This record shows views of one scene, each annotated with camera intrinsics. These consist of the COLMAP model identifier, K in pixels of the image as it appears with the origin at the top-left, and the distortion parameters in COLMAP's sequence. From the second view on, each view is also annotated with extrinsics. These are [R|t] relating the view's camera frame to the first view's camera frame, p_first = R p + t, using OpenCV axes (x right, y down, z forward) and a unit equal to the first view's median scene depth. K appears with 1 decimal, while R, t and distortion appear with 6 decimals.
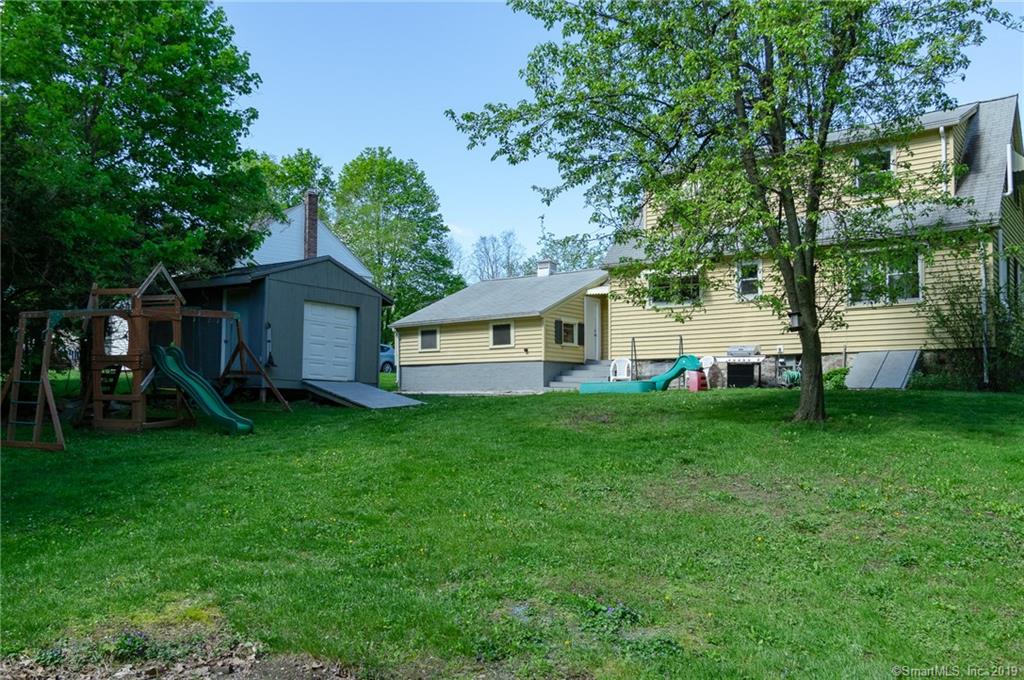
lens RADIAL K [[789.8, 0, 512.0], [0, 789.8, 340.0], [0, 0, 1]] dist [0.000689, -0.003055]
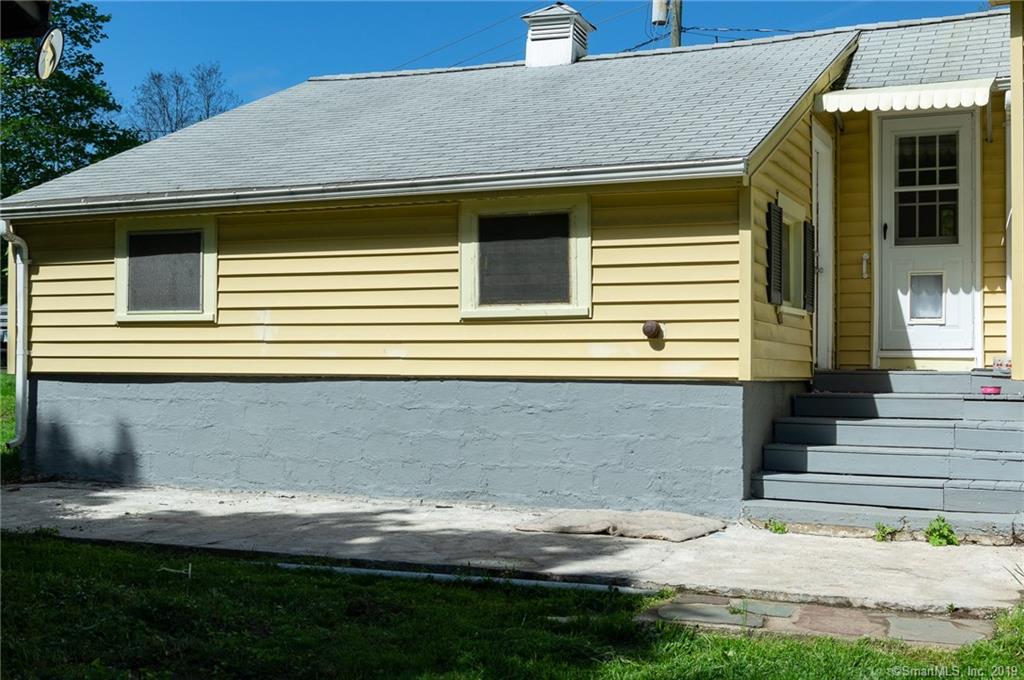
lens RADIAL K [[1254.9, 0, 512.0], [0, 1254.9, 340.0], [0, 0, 1]] dist [-0.008065, -0.000638]
pose [[0.964842, 0.012167, 0.262550, -0.109481], [-0.024684, 0.998708, 0.044427, 0.000536], [-0.261670, -0.049345, 0.963895, 0.641203]]
